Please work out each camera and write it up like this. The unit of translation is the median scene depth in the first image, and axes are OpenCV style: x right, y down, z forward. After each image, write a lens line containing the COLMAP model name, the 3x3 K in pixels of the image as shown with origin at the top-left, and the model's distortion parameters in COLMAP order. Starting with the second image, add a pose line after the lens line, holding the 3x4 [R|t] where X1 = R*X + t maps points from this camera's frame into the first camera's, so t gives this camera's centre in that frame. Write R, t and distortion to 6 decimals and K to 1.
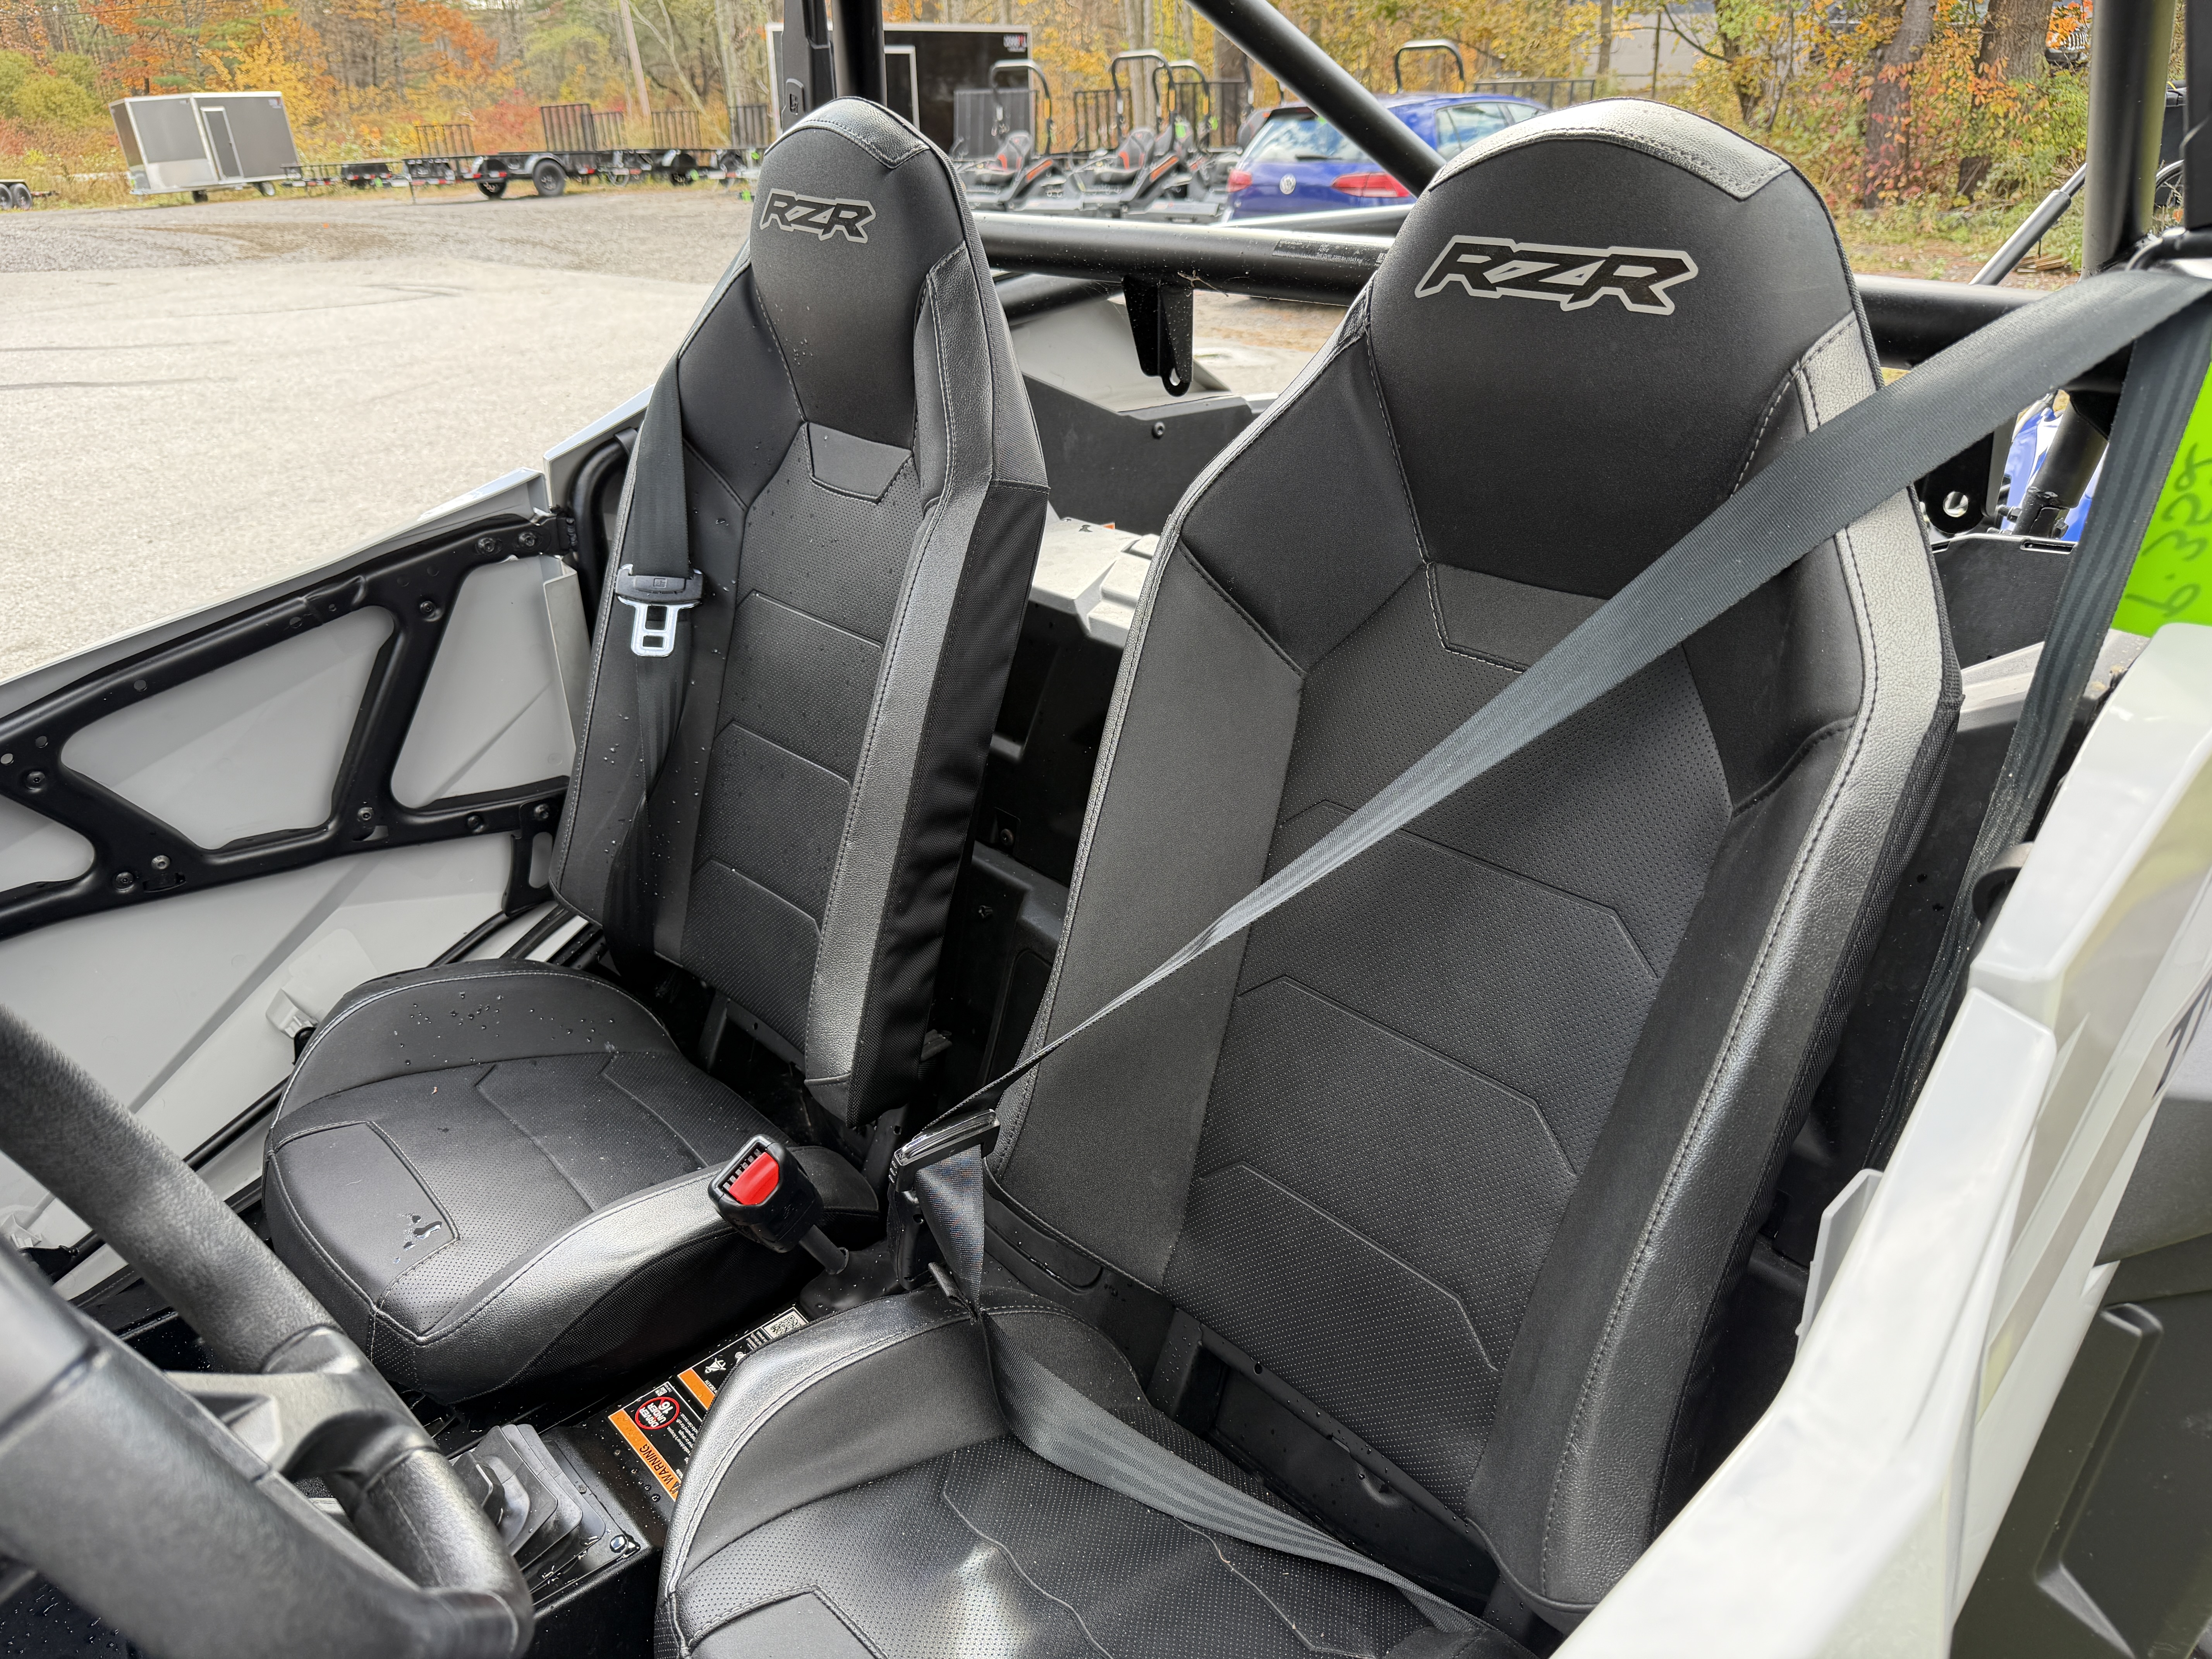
lens RADIAL K [[1568.6, 0, 1106.0], [0, 1568.6, 829.5], [0, 0, 1]] dist [-0.037031, 0.032916]
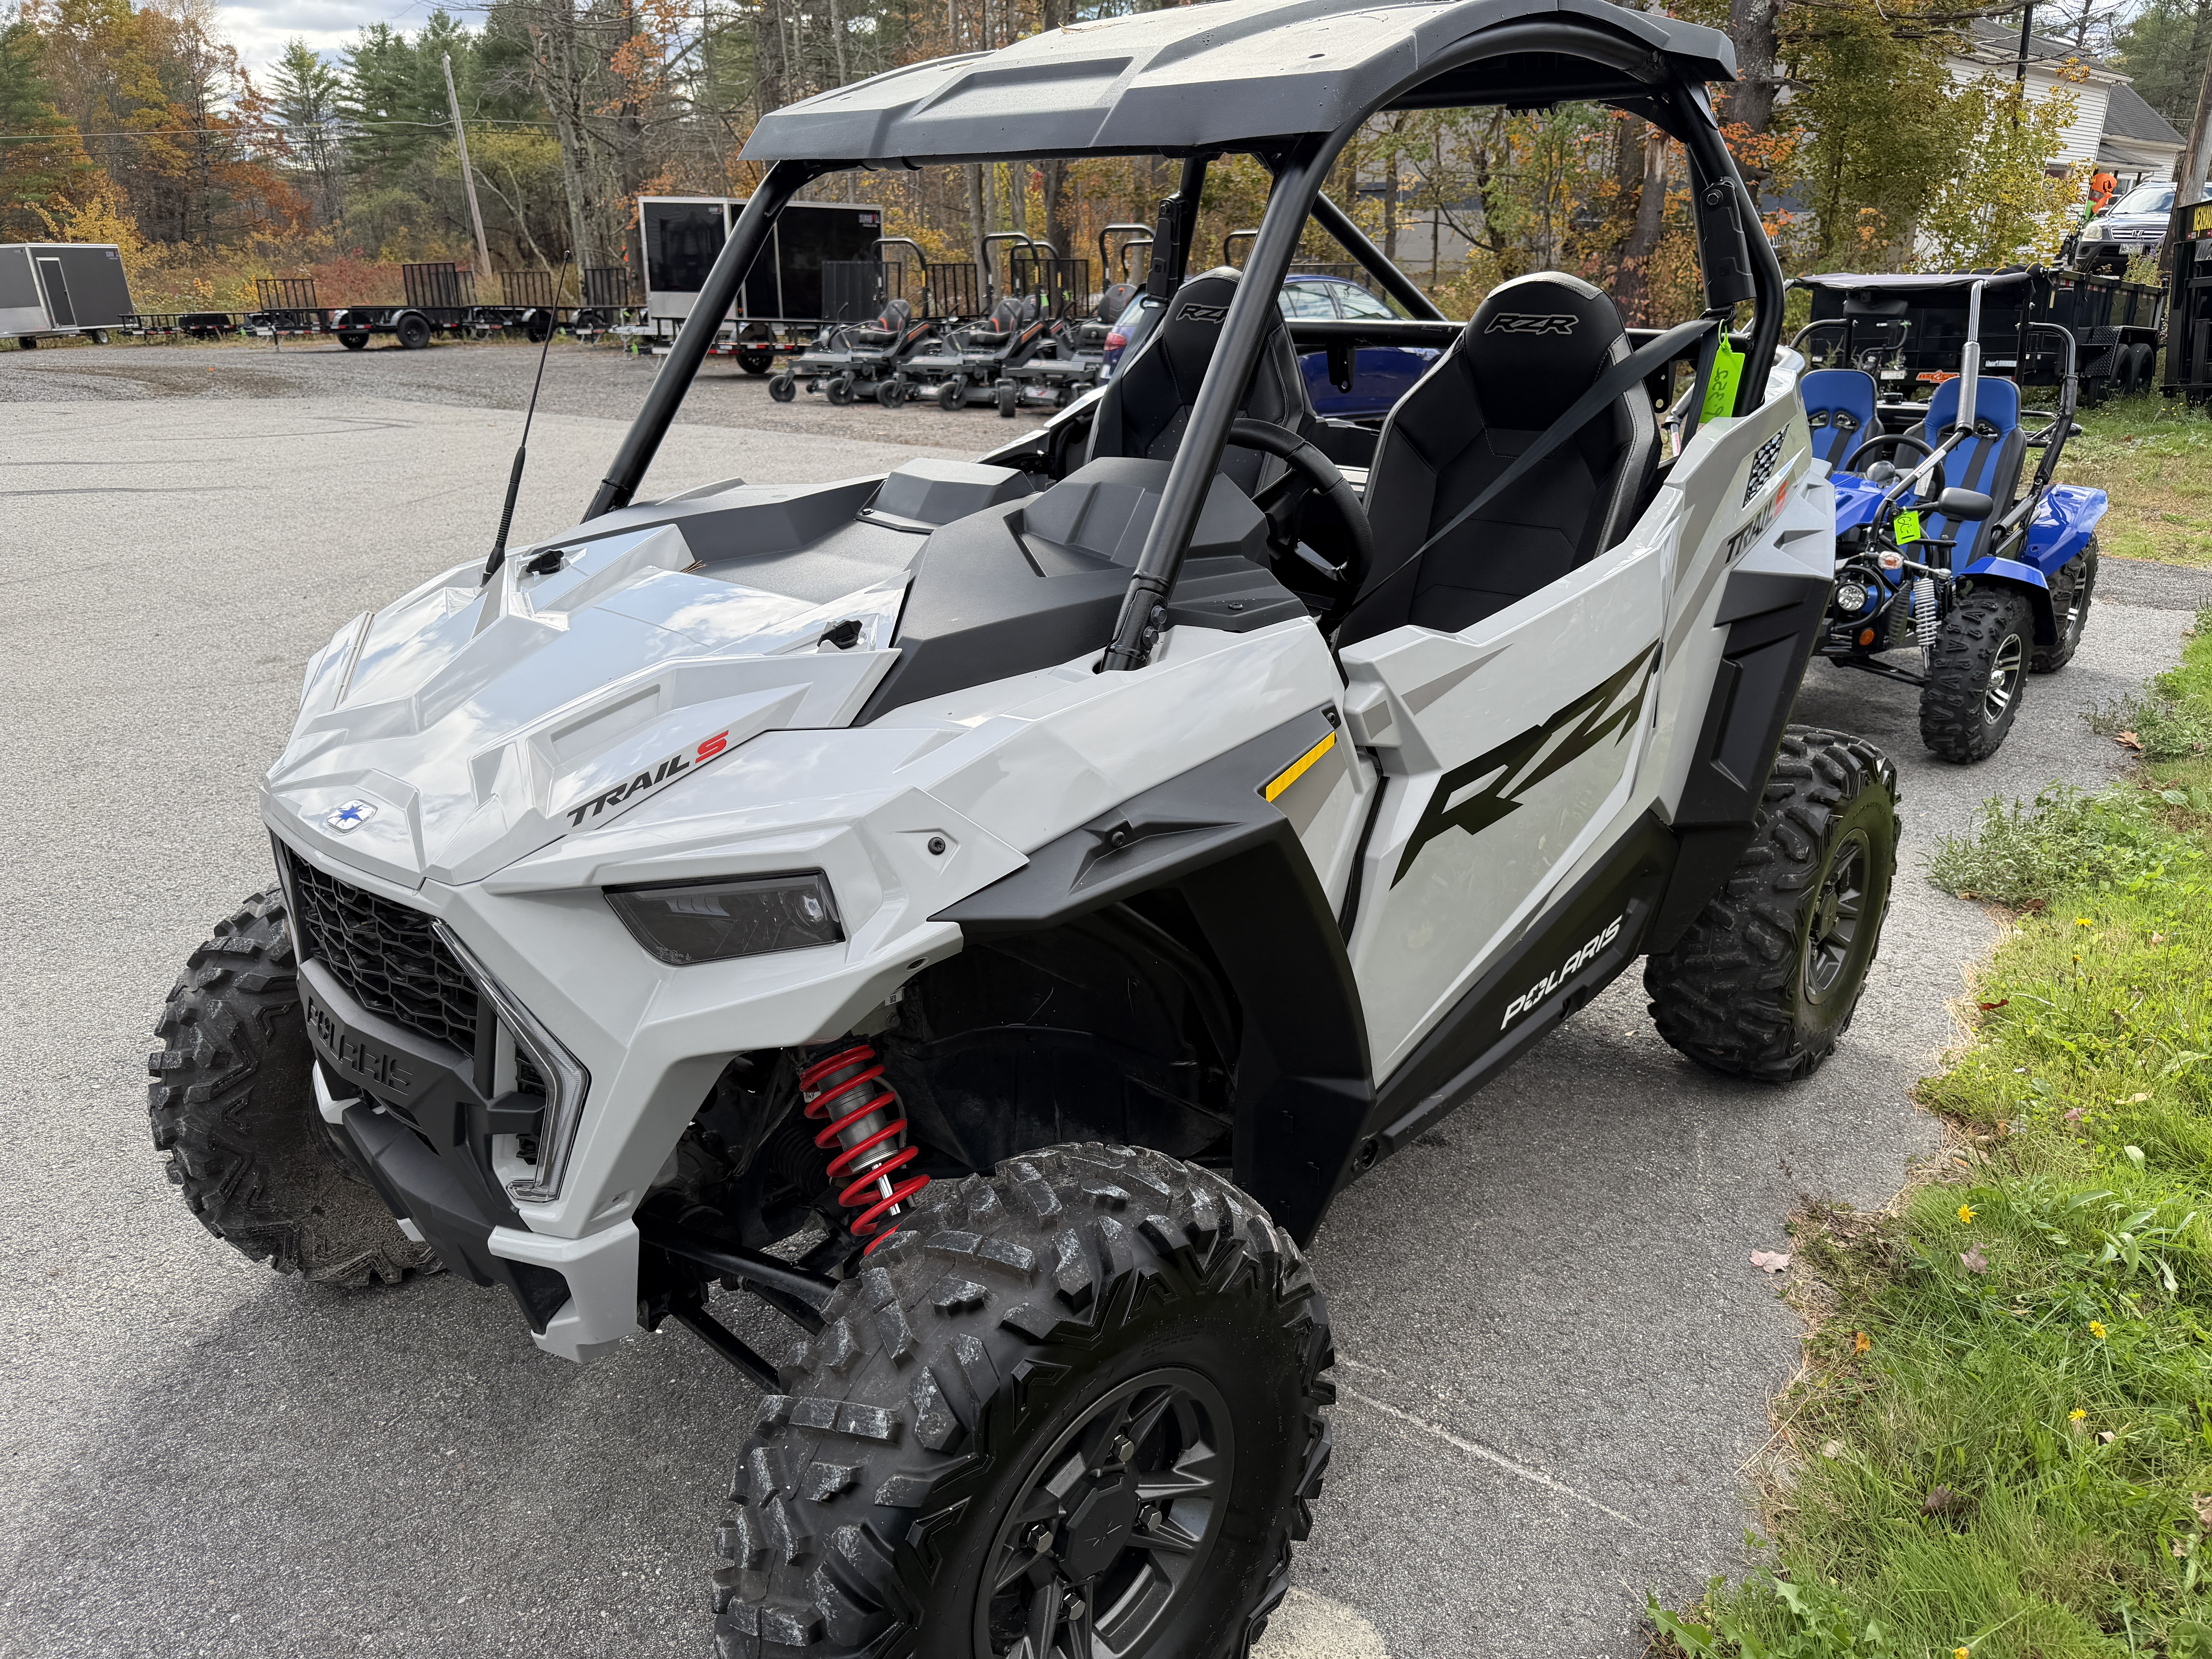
lens RADIAL K [[1590.2, 0, 1106.0], [0, 1590.2, 829.5], [0, 0, 1]] dist [0.013241, -0.019389]
pose [[0.991854, -0.021308, 0.125586, -0.046040], [0.034158, 0.994292, -0.101075, 0.044303], [-0.122715, 0.104542, 0.986920, -0.091246]]
